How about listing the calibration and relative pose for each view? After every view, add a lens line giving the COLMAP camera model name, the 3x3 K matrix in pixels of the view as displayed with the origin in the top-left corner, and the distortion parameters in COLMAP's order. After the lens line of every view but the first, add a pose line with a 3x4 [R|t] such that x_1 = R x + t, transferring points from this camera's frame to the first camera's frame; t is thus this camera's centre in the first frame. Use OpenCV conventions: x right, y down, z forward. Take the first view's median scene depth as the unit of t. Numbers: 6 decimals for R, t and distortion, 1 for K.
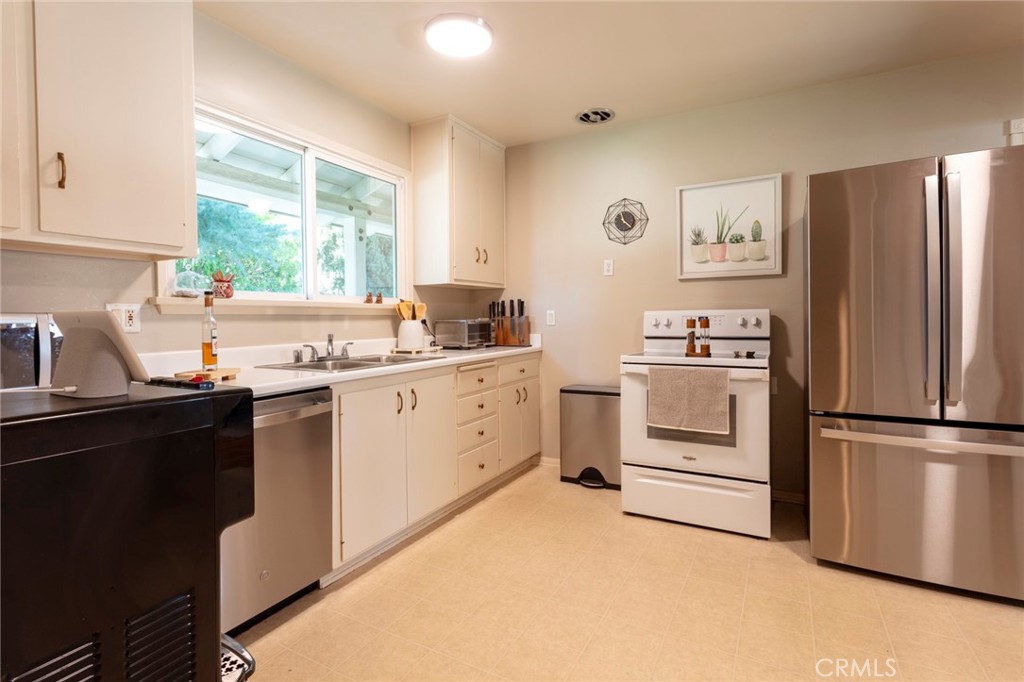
lens RADIAL K [[489.3, 0, 508.0], [0, 489.3, 332.8], [0, 0, 1]] dist [0.001318, -0.000483]
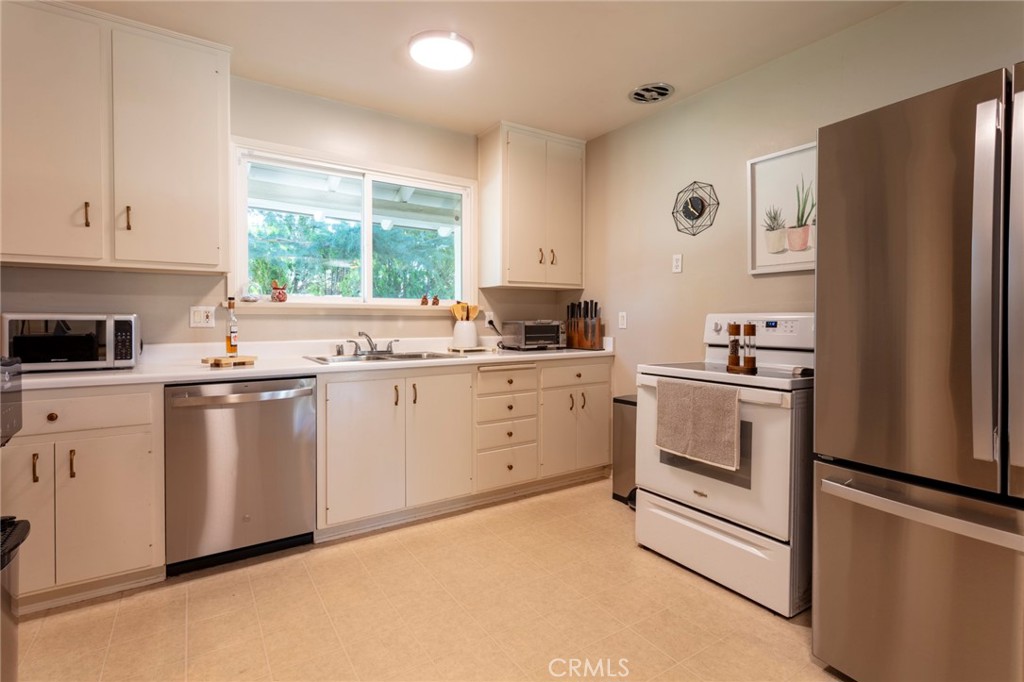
lens RADIAL K [[489.3, 0, 513.5], [0, 489.3, 332.8], [0, 0, 1]] dist [0.001318, -0.000483]
pose [[0.884666, 0.024543, -0.465578, 0.424473], [-0.024505, 0.999681, 0.006136, -0.009662], [0.465580, 0.005980, 0.884986, 0.114929]]
